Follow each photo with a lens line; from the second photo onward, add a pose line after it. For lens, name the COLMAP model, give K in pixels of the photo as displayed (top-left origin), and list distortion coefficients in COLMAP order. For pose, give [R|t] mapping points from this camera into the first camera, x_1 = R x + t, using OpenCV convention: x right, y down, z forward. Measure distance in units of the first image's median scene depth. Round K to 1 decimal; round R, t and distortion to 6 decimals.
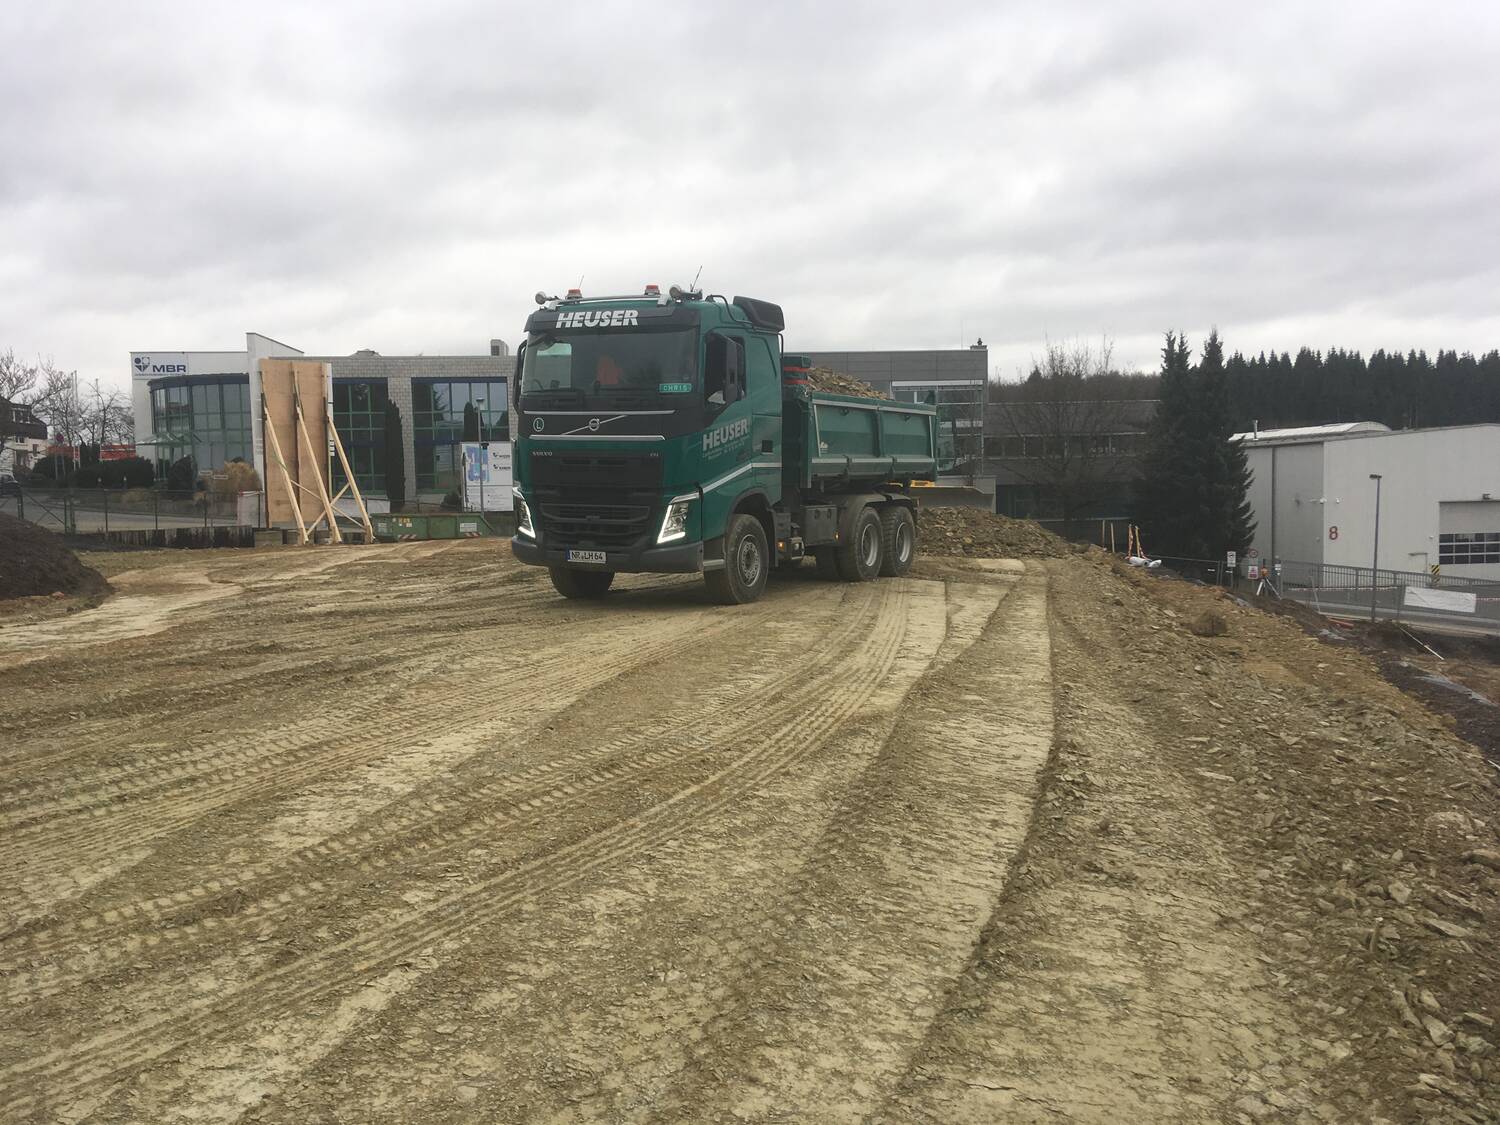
lens RADIAL K [[1271.1, 0, 745.7], [0, 1271.1, 560.7], [0, 0, 1]] dist [0.118042, -0.173685]
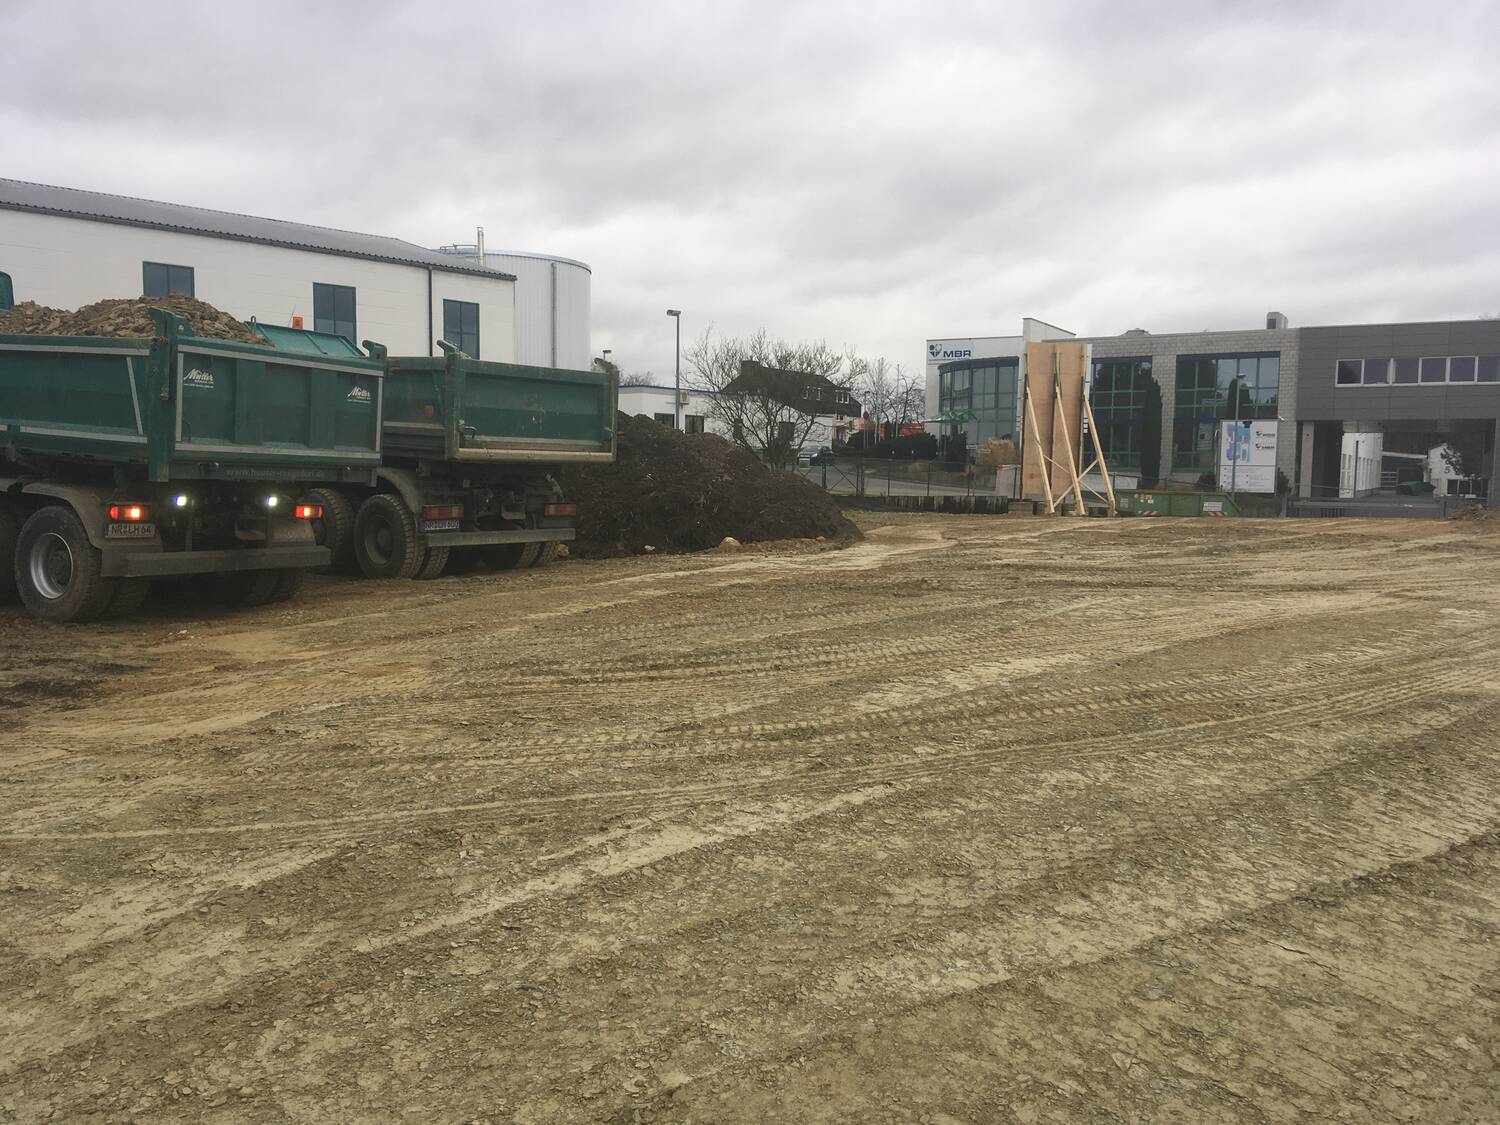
lens RADIAL K [[1271.1, 0, 746.4], [0, 1271.1, 551.2], [0, 0, 1]] dist [0.118042, -0.173685]
pose [[0.830431, 0.067358, -0.553035, 0.213671], [-0.062904, 0.997653, 0.027055, 0.024674], [0.553560, 0.012321, 0.832718, -0.132990]]
